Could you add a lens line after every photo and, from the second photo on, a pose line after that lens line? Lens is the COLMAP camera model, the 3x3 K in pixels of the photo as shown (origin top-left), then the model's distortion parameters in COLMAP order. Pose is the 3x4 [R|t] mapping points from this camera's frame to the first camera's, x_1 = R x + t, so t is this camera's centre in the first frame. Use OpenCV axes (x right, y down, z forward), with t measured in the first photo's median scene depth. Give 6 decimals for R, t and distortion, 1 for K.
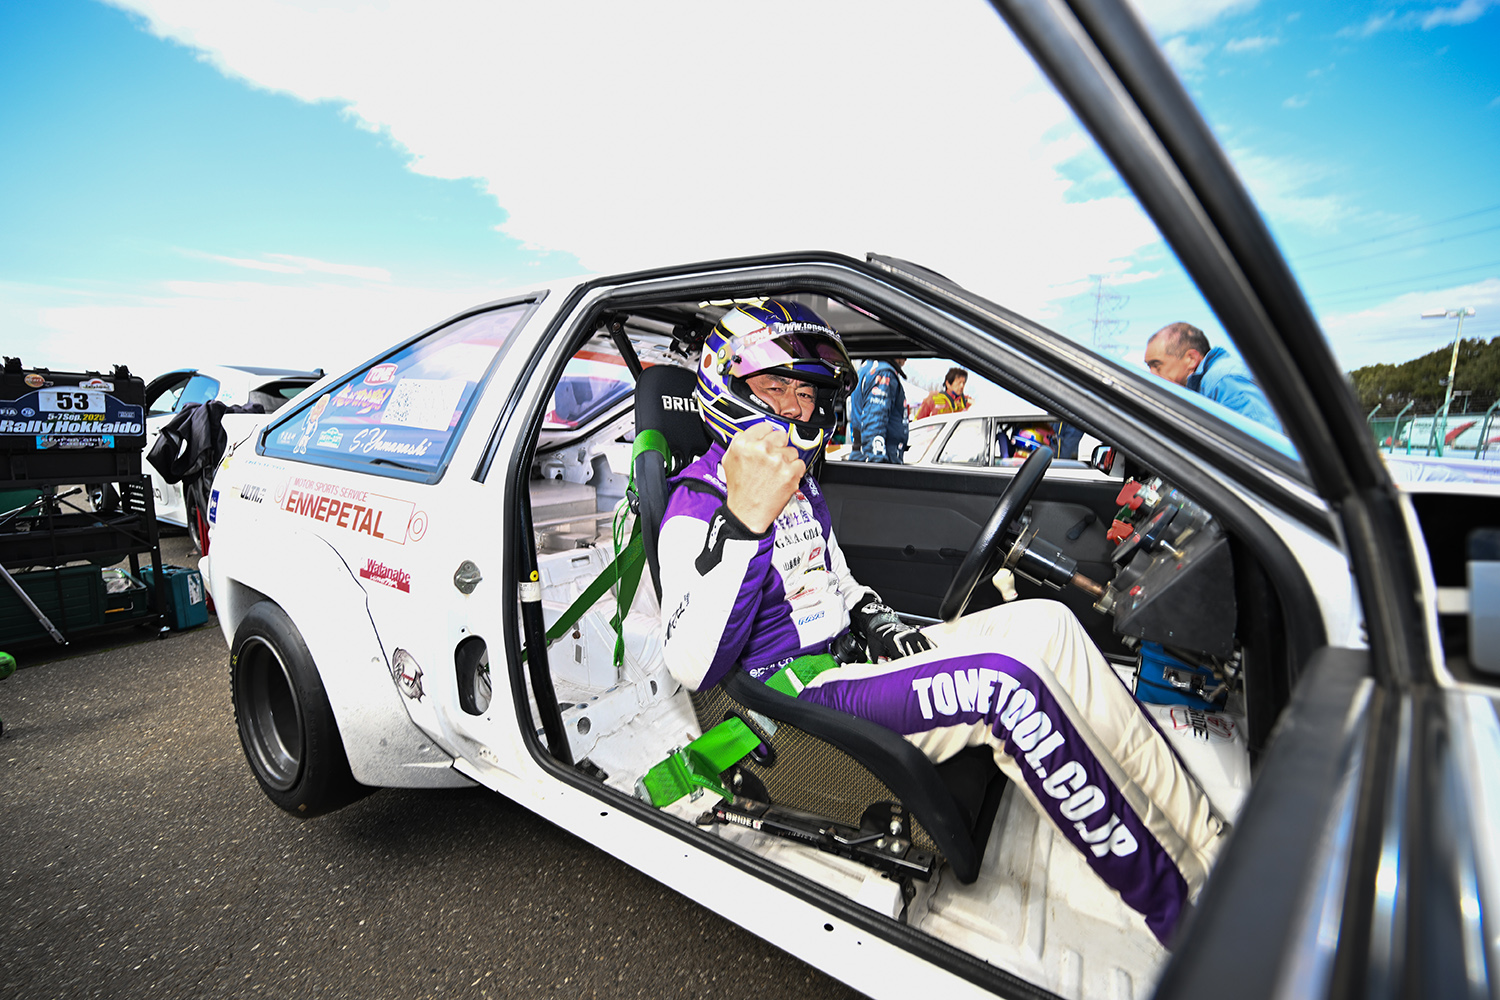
lens RADIAL K [[581.1, 0, 743.5], [0, 581.1, 499.8], [0, 0, 1]] dist [0.003638, -0.000638]
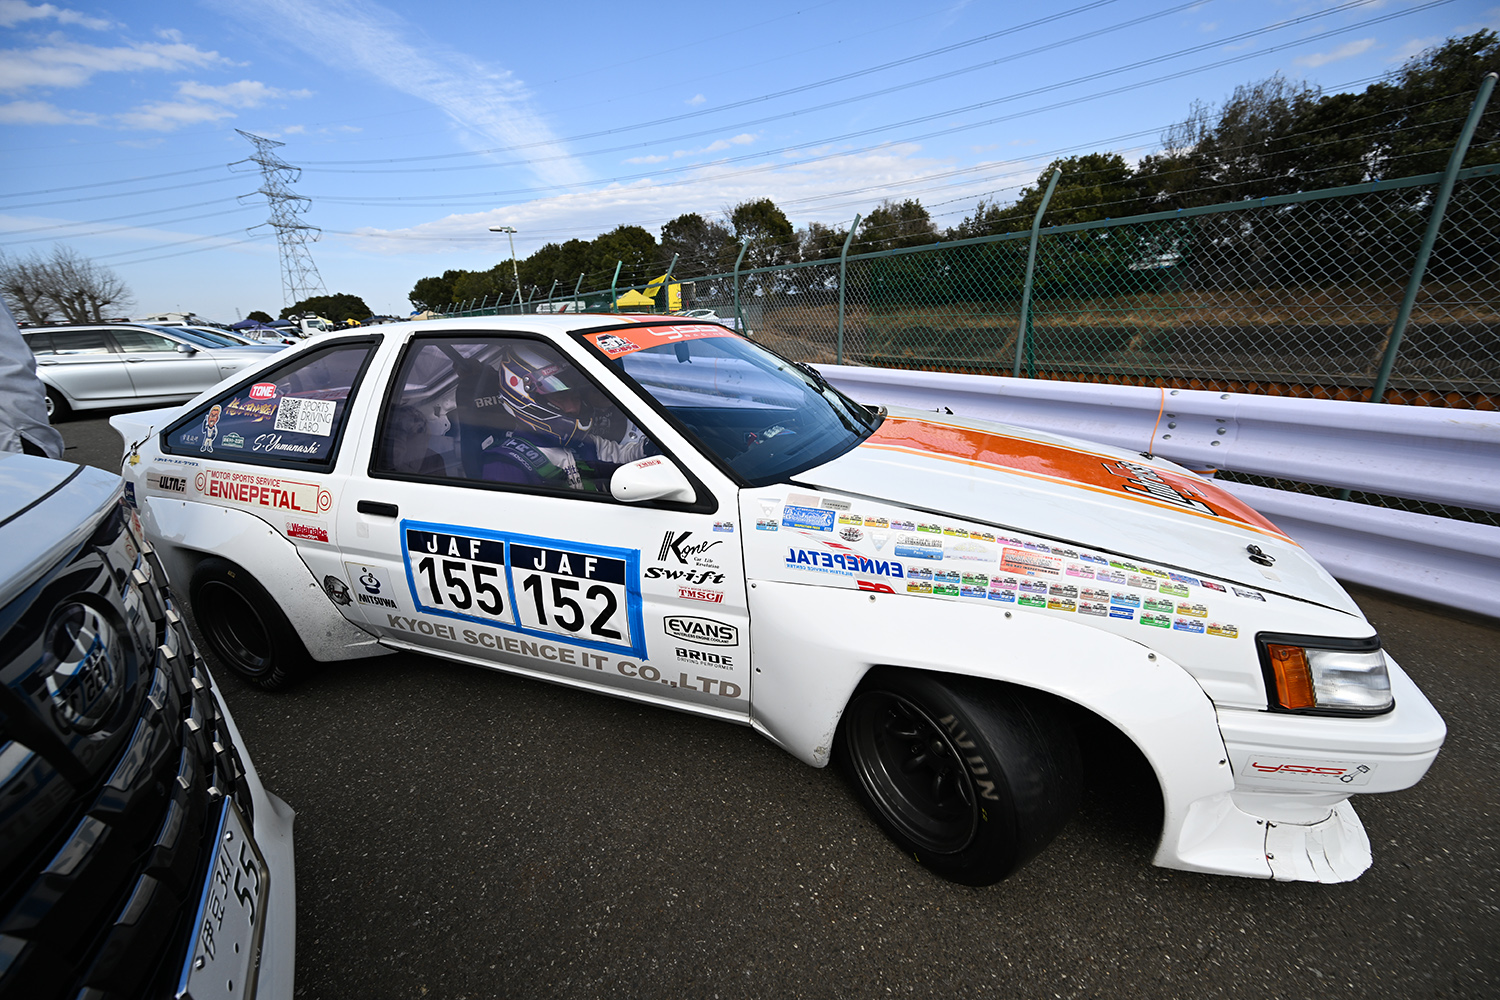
lens RADIAL K [[581.1, 0, 741.5], [0, 581.1, 506.8], [0, 0, 1]] dist [0.003638, -0.000638]
pose [[0.980611, -0.116937, 0.157252, 0.268377], [0.085814, 0.977659, 0.191884, -0.127988], [-0.176177, -0.174669, 0.968737, -0.653171]]
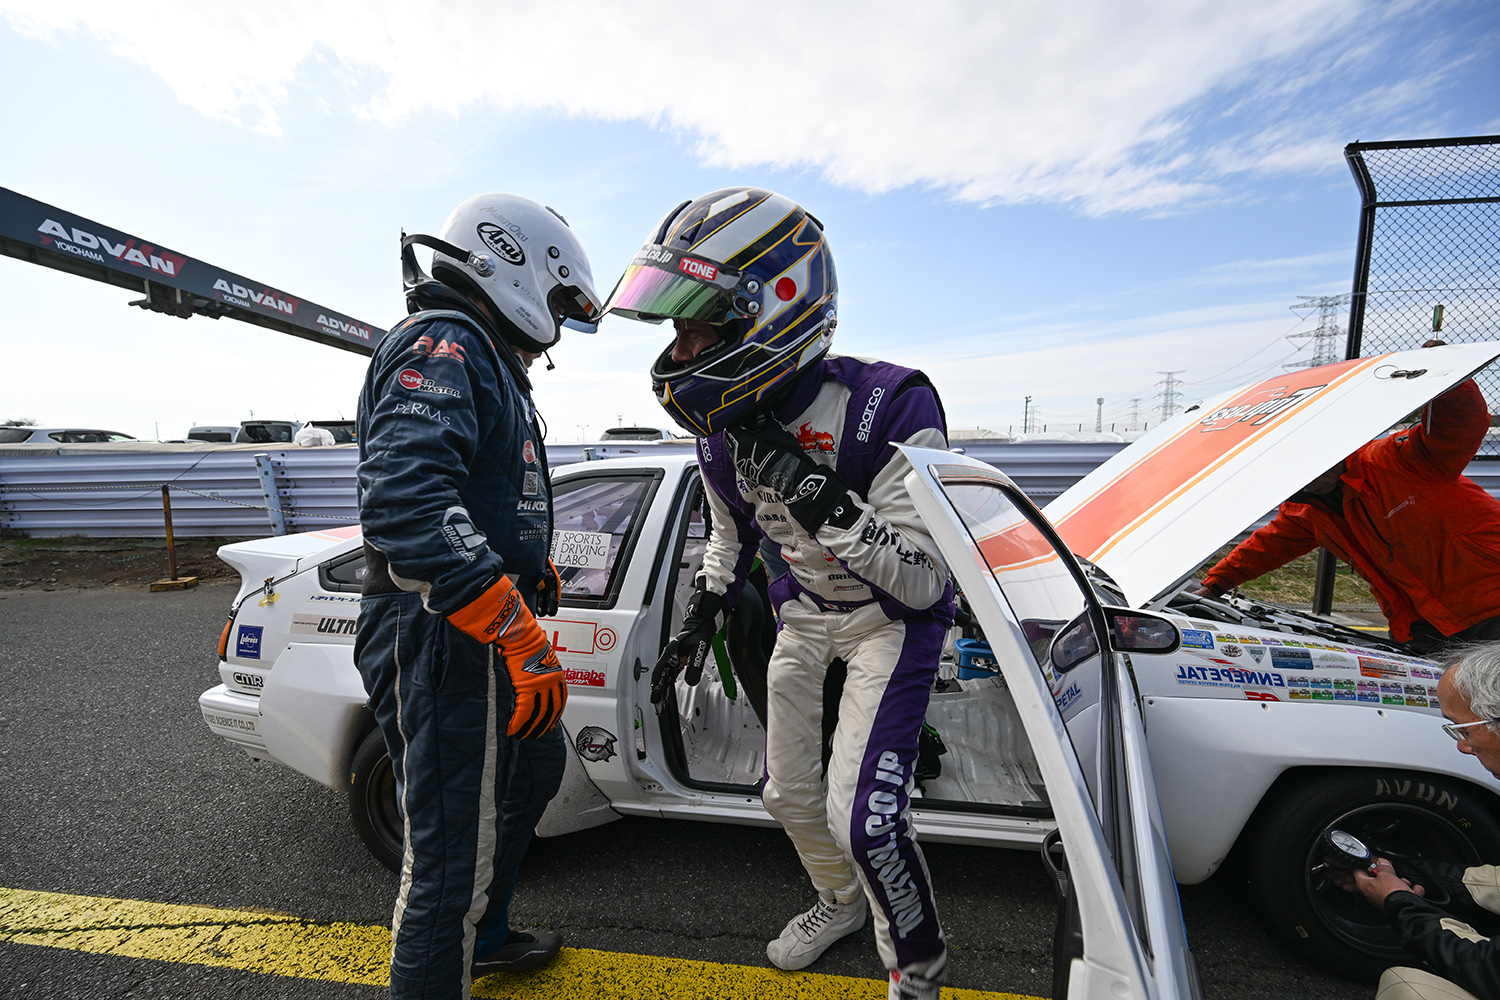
lens RADIAL K [[581.1, 0, 754.6], [0, 581.1, 507.3], [0, 0, 1]] dist [0.003638, -0.000638]
pose [[0.912007, -0.050419, 0.407063, -0.695061], [0.066416, 0.997472, -0.025255, -0.195567], [-0.404761, 0.050068, 0.913051, -0.440811]]
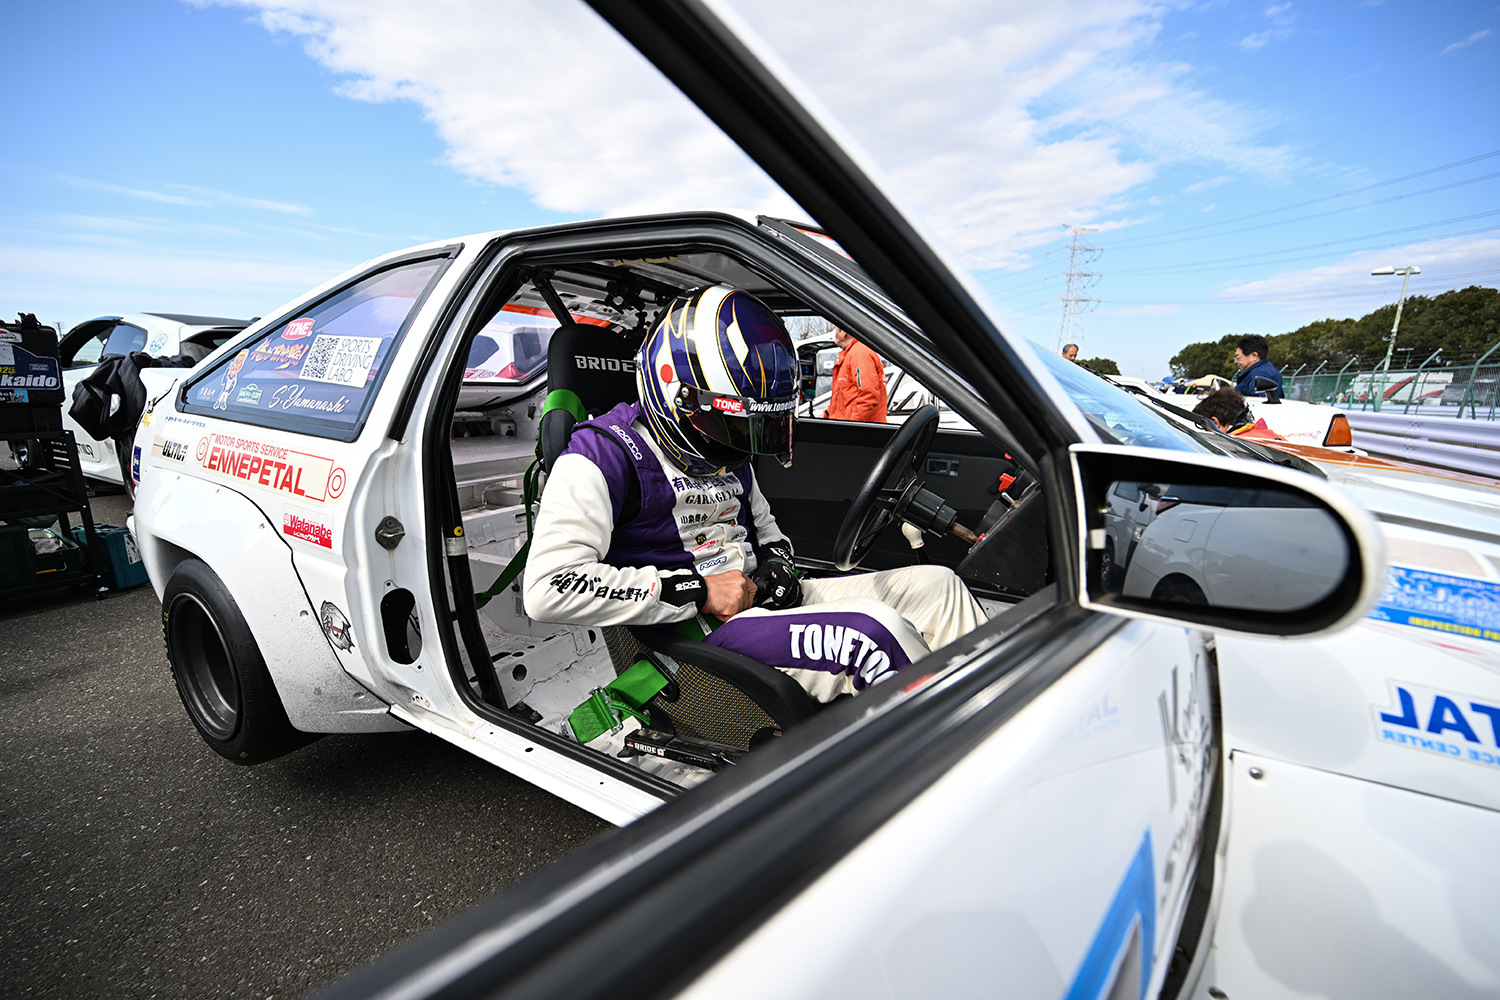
lens RADIAL K [[581.1, 0, 751.3], [0, 581.1, 498.3], [0, 0, 1]] dist [0.003638, -0.000638]
pose [[0.998582, -0.007736, 0.052670, 0.095653], [0.003701, 0.997079, 0.076287, -0.002820], [-0.053106, -0.075984, 0.995694, -0.045998]]
